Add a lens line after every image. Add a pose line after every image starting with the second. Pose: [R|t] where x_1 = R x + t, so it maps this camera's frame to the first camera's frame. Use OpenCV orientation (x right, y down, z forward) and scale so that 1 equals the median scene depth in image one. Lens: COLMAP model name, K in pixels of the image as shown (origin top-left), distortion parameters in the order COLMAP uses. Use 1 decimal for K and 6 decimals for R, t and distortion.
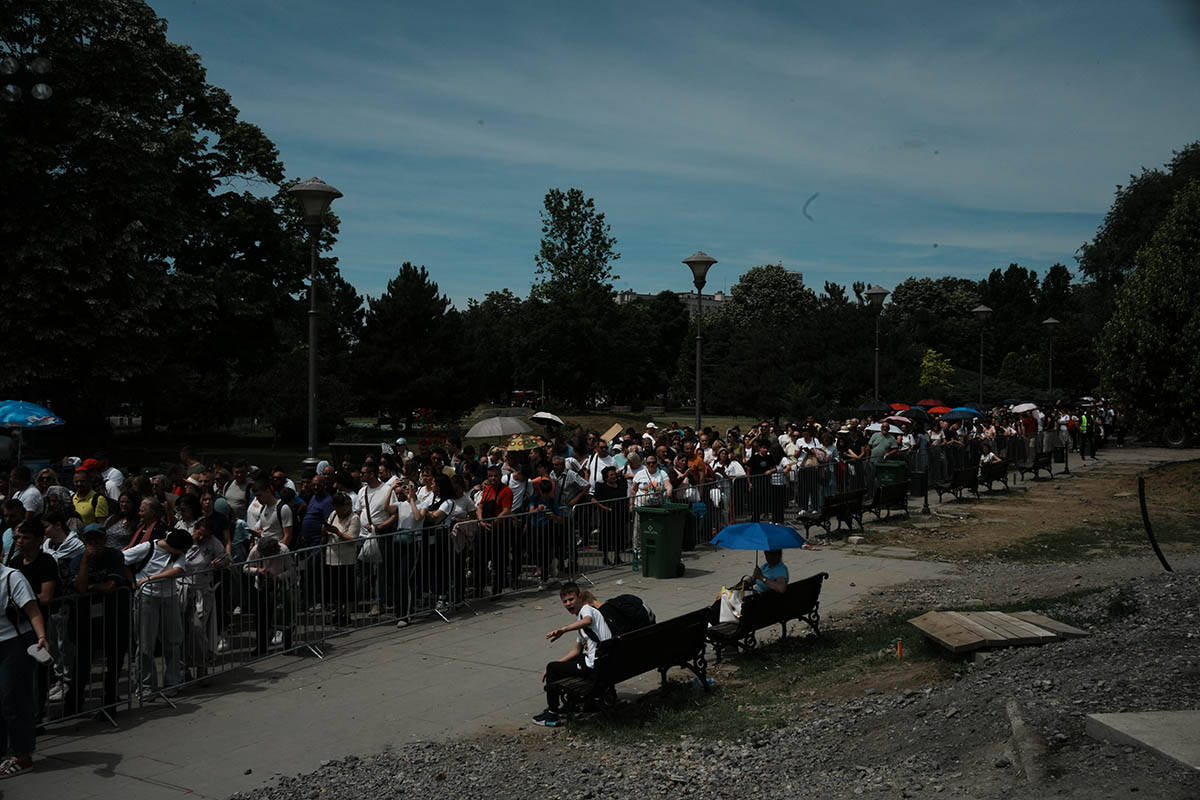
lens RADIAL K [[1216.3, 0, 600.0], [0, 1216.3, 400.0], [0, 0, 1]] dist [-0.008789, 0.108460]
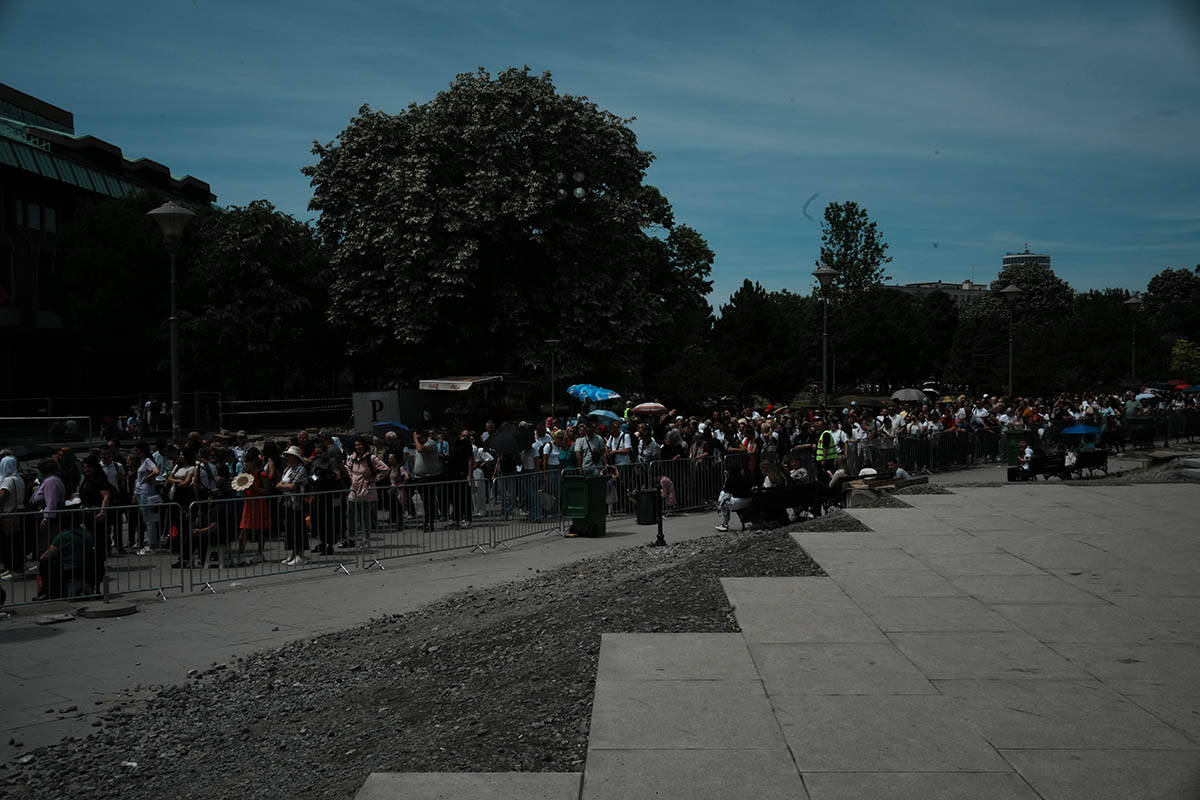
lens RADIAL K [[1216.3, 0, 600.0], [0, 1216.3, 400.0], [0, 0, 1]] dist [-0.008789, 0.108460]
pose [[0.982263, -0.005695, -0.187423, -0.039379], [0.007218, 0.999946, 0.007444, 0.002780], [0.187370, -0.008665, 0.982251, -0.172161]]
